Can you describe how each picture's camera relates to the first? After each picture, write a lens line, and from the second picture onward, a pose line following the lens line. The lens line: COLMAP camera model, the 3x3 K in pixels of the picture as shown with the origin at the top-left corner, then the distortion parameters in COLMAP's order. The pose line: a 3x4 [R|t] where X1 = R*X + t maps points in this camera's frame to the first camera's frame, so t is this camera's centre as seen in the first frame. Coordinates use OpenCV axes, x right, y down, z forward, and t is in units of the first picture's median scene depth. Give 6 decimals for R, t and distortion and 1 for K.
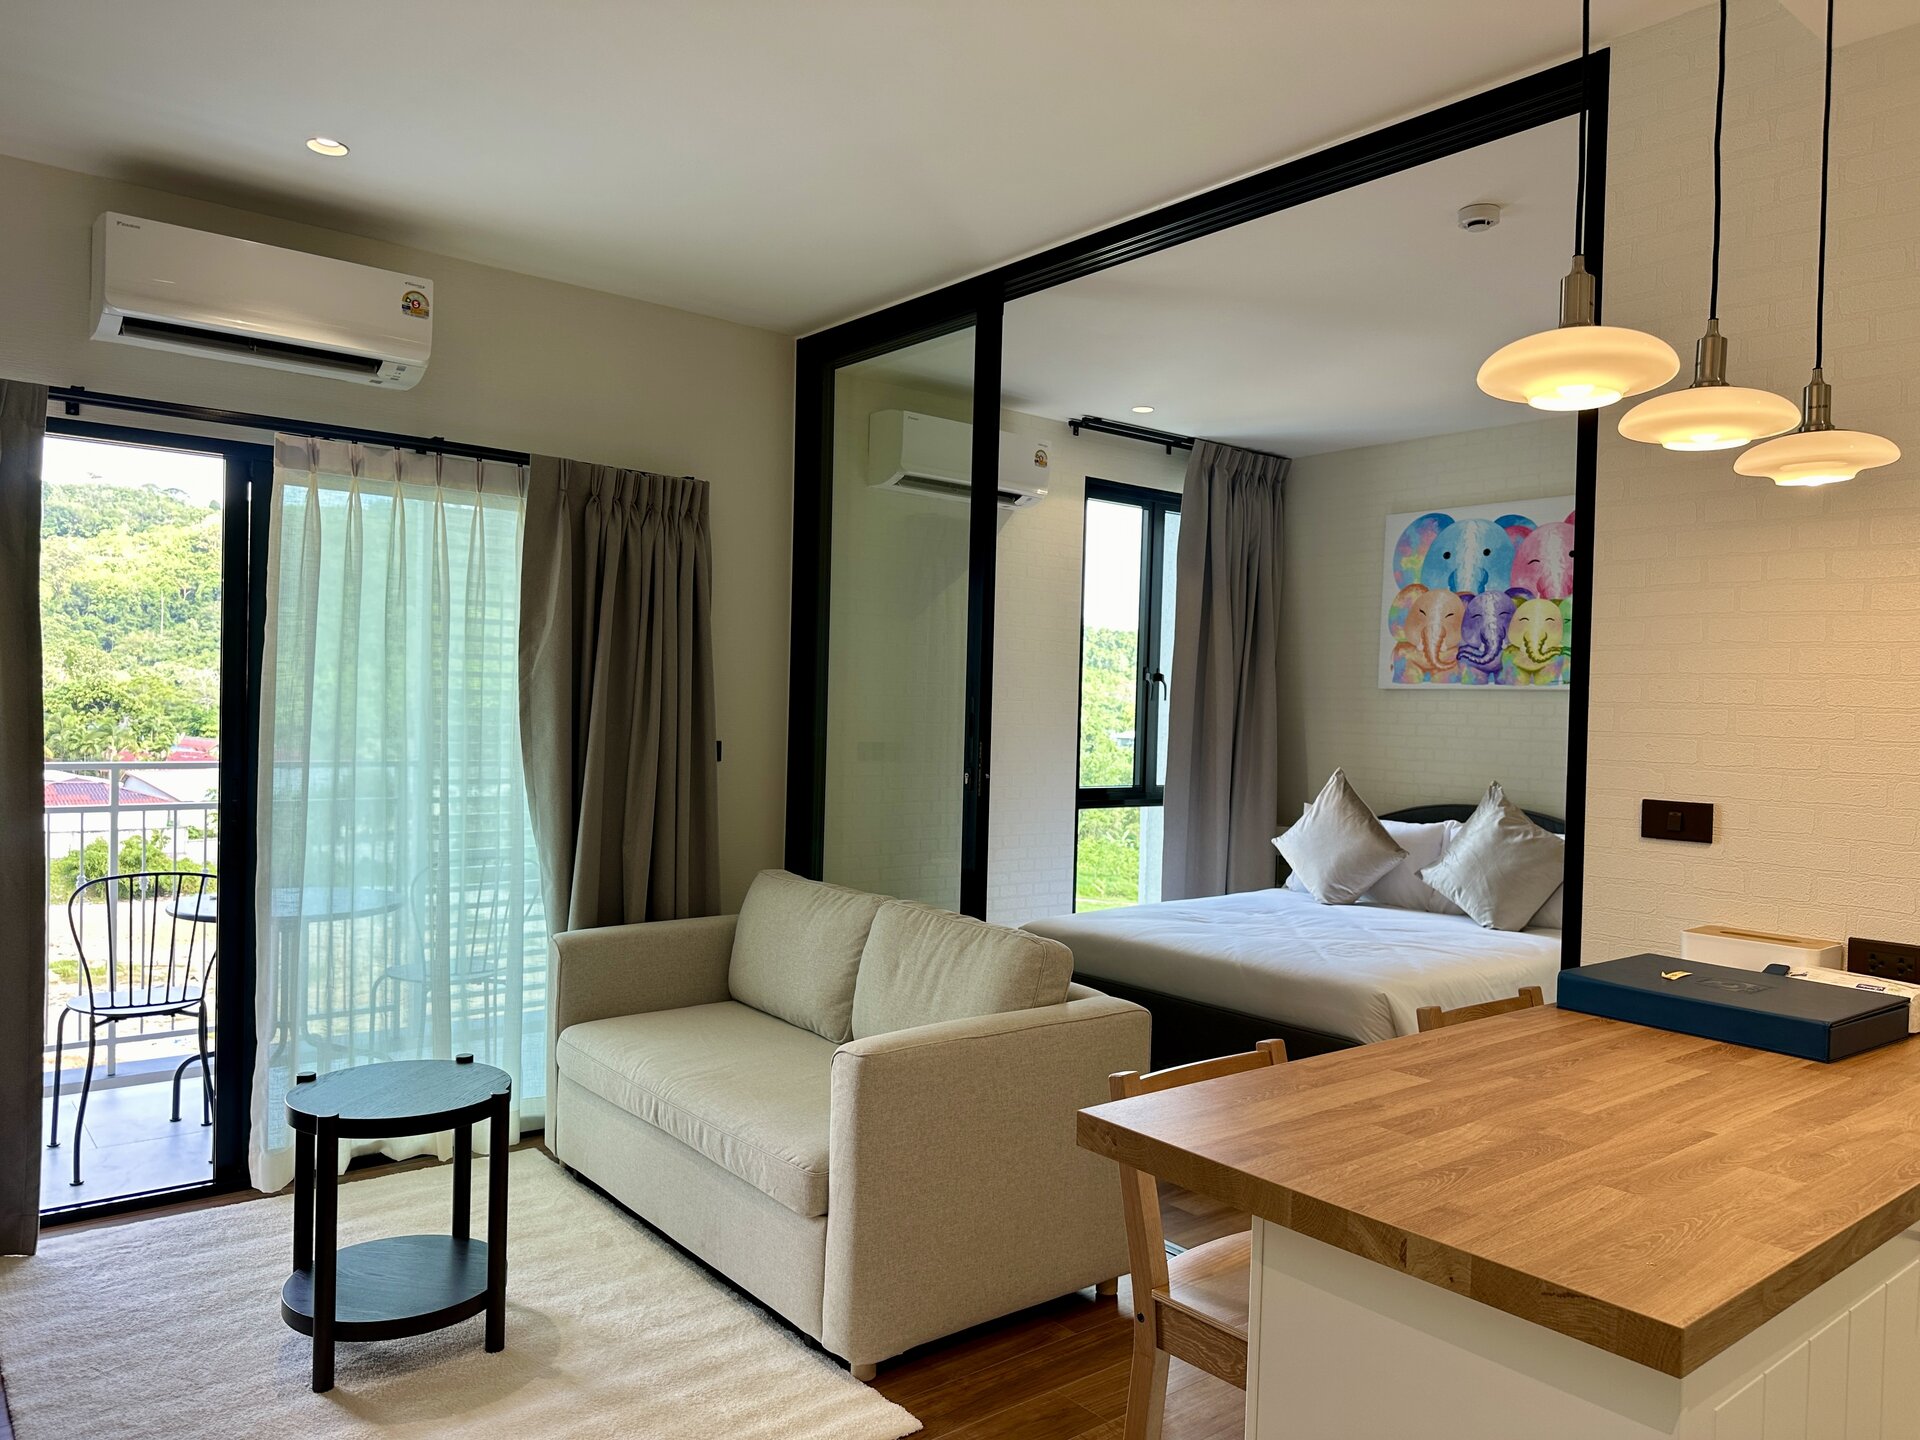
lens RADIAL K [[1324.7, 0, 960.0], [0, 1324.7, 720.0], [0, 0, 1]] dist [0.125536, -0.226505]
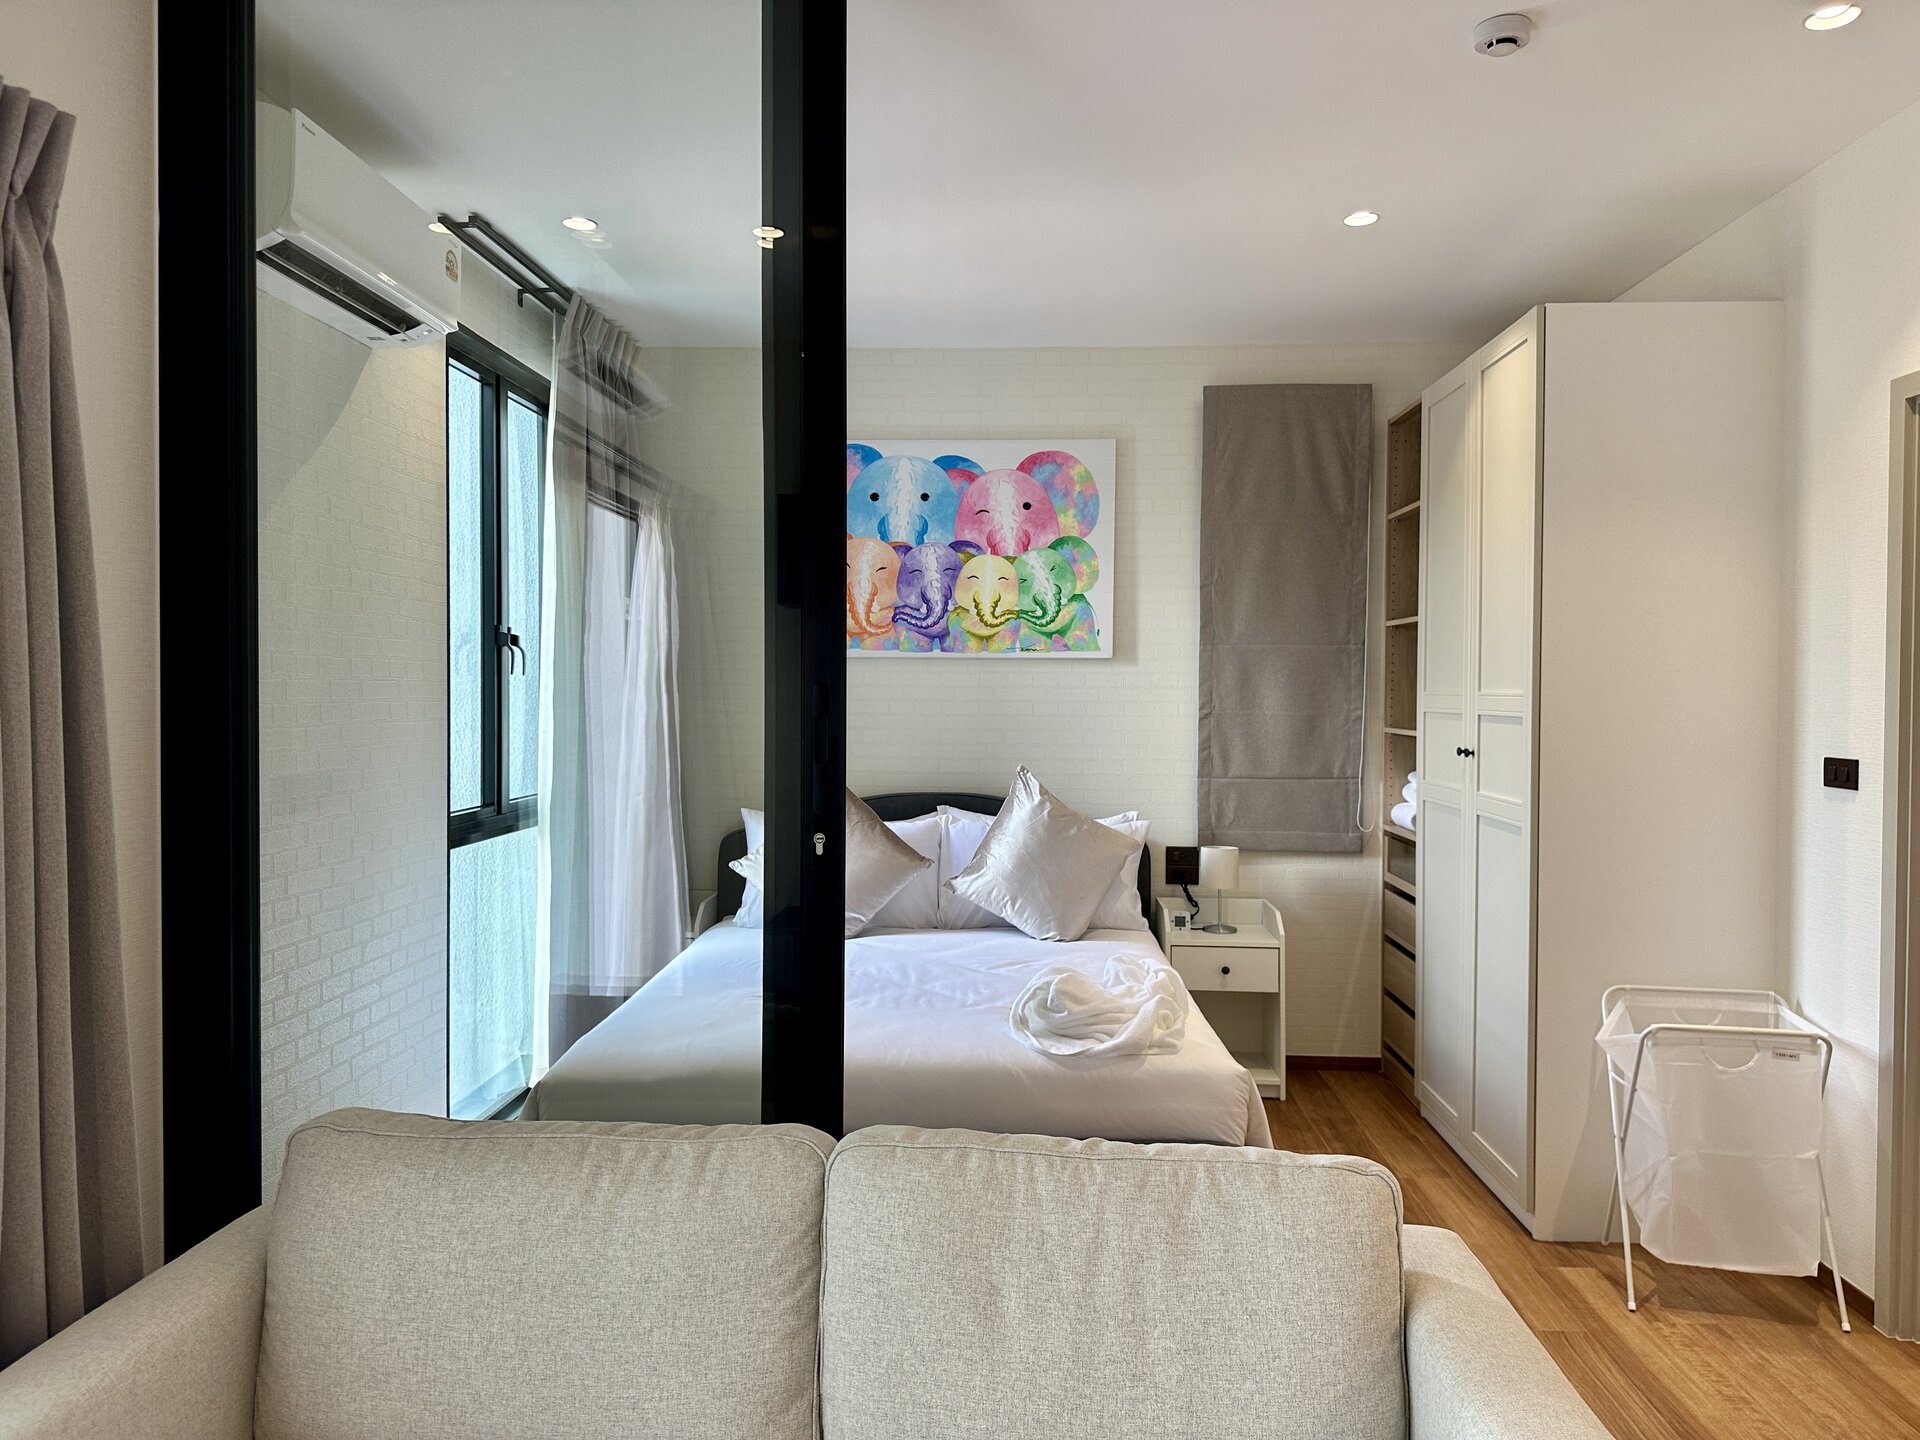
lens RADIAL K [[1324.7, 0, 960.0], [0, 1324.7, 720.0], [0, 0, 1]] dist [0.125536, -0.226505]
pose [[0.674236, -0.040630, 0.737397, -0.225042], [0.019385, 0.999115, 0.037325, -0.014339], [-0.738261, -0.010871, 0.674427, 0.417372]]
